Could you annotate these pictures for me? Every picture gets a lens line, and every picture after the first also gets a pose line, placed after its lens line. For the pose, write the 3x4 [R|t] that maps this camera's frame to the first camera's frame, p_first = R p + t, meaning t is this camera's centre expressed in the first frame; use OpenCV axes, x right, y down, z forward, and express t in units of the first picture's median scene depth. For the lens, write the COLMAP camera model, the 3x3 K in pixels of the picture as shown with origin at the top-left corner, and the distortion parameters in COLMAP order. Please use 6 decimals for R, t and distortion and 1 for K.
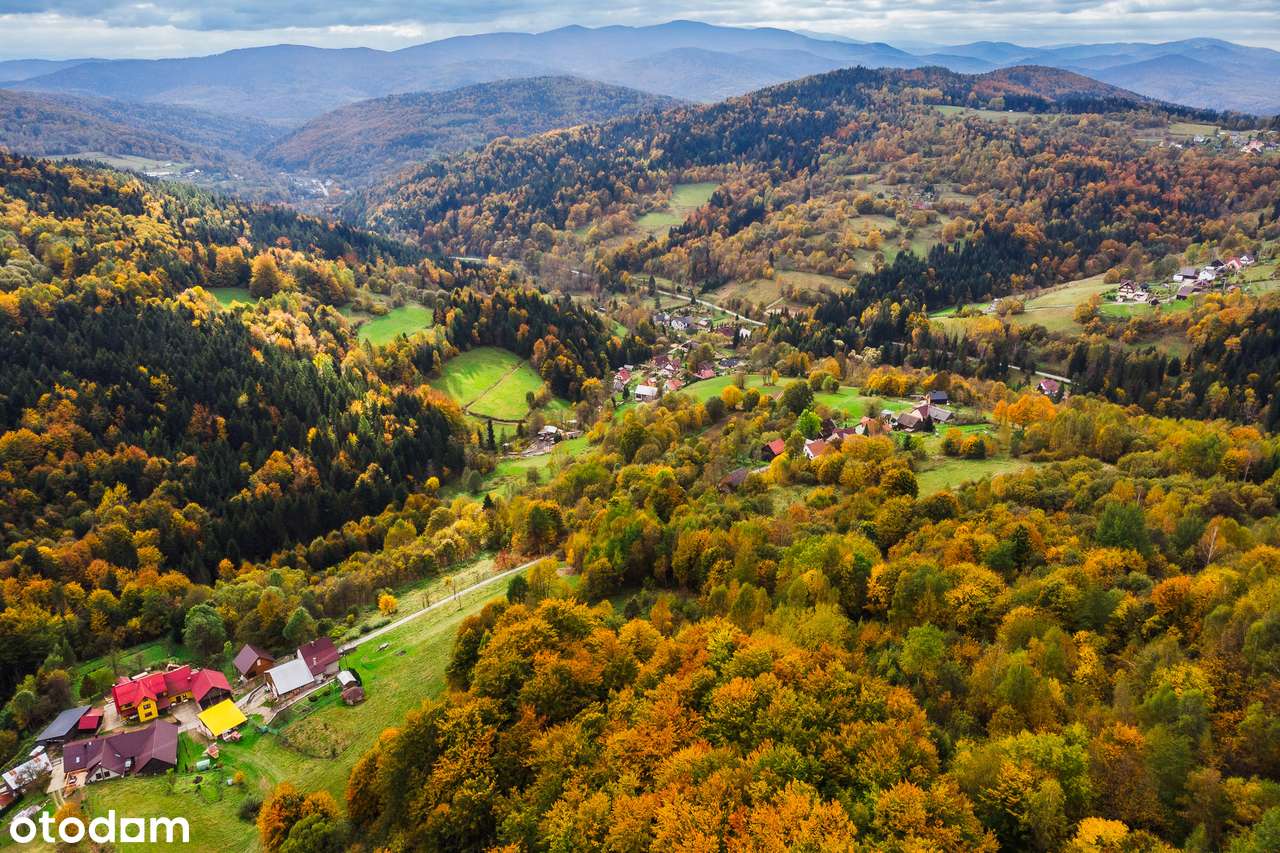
lens RADIAL K [[951.2, 0, 640.0], [0, 951.2, 426.5], [0, 0, 1]] dist [0.008396, 0.000108]
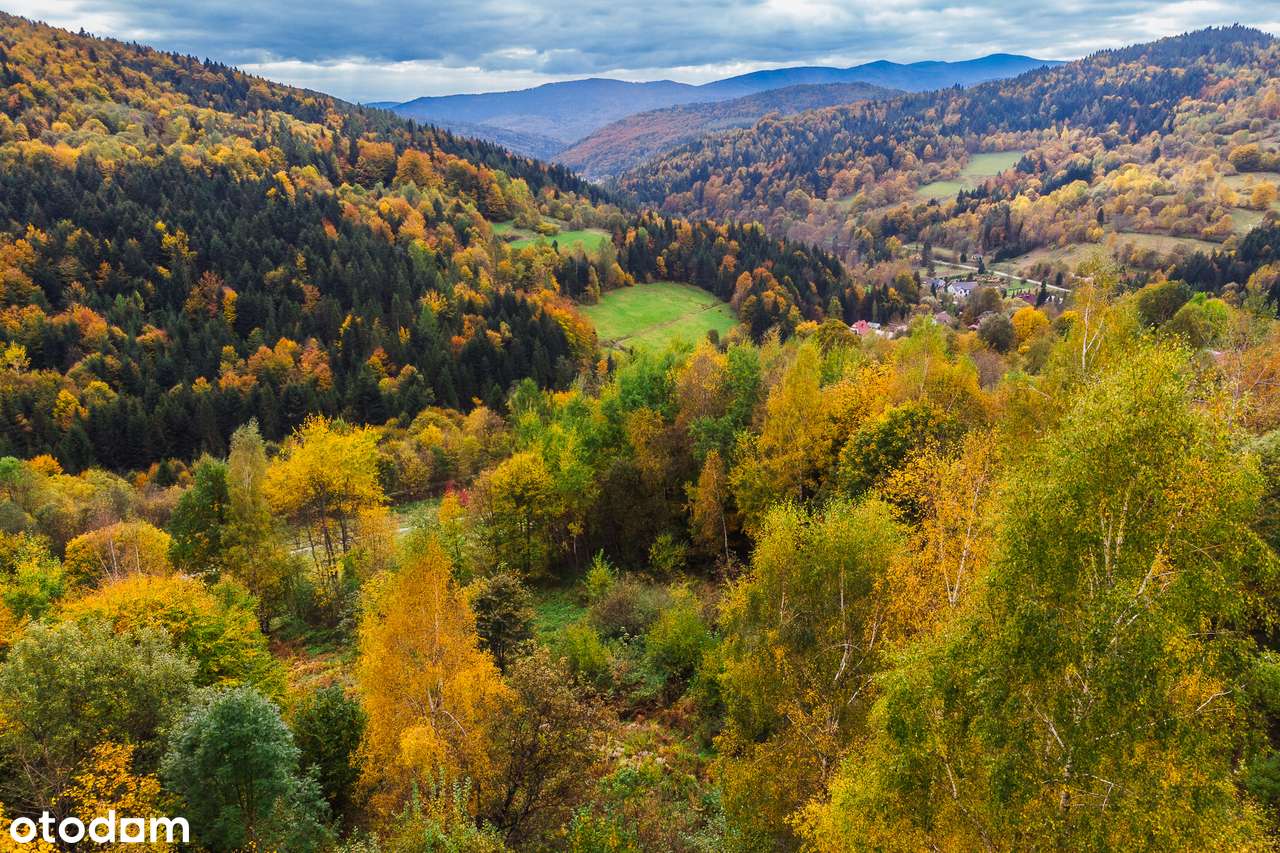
lens RADIAL K [[940.8, 0, 640.0], [0, 940.8, 426.5], [0, 0, 1]] dist [-0.028094, 0.034544]
pose [[0.952763, 0.087070, -0.290966, 0.021317], [-0.102469, 0.994007, -0.038080, 0.036713], [0.285907, 0.066096, 0.955975, 0.192628]]
